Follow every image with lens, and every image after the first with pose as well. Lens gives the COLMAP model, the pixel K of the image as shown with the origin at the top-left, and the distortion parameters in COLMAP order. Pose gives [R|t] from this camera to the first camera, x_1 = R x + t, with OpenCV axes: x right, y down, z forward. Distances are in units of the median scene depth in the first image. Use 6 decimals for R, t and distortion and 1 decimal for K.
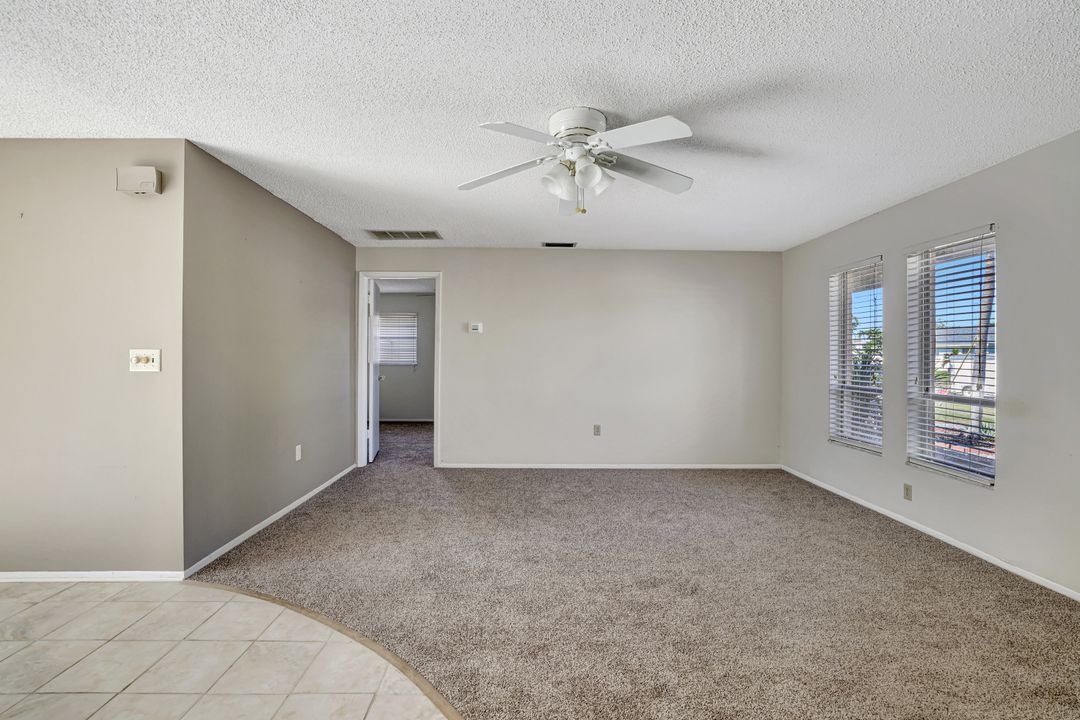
lens RADIAL K [[466.9, 0, 532.6], [0, 466.9, 354.7], [0, 0, 1]] dist [-0.045162, 0.016506]
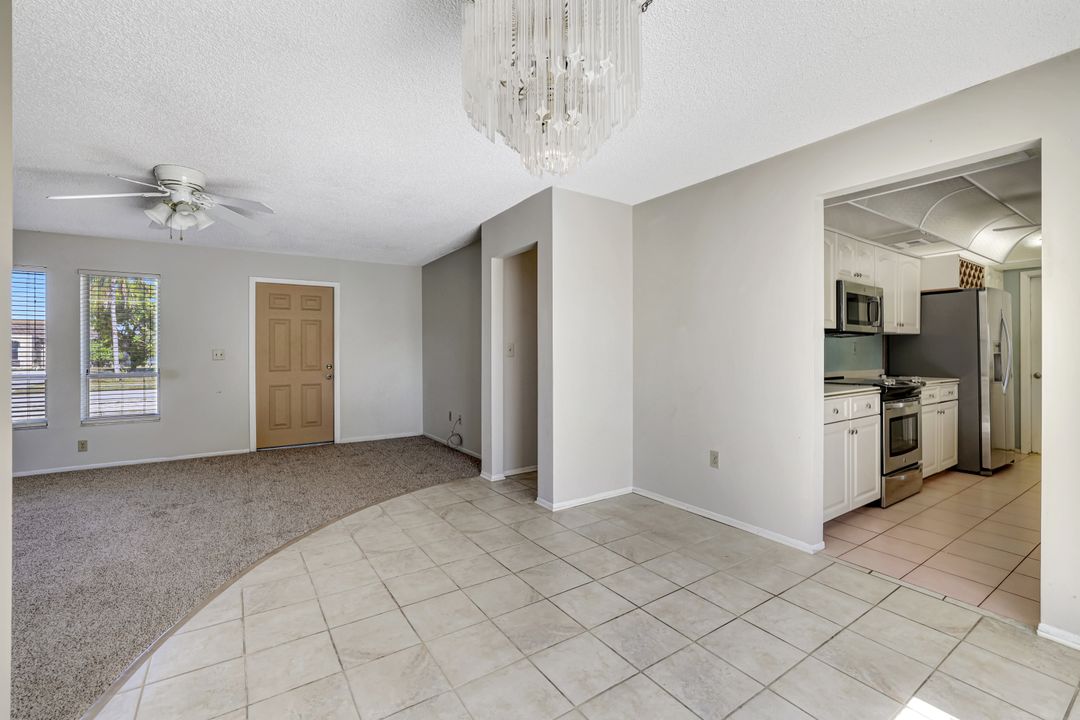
lens RADIAL K [[466.9, 0, 532.6], [0, 466.9, 354.7], [0, 0, 1]] dist [-0.045162, 0.016506]
pose [[-0.538799, -0.011134, 0.842360, -1.081634], [-0.000630, 0.999918, 0.012814, 0.004258], [-0.842434, 0.006374, -0.538762, 0.585719]]
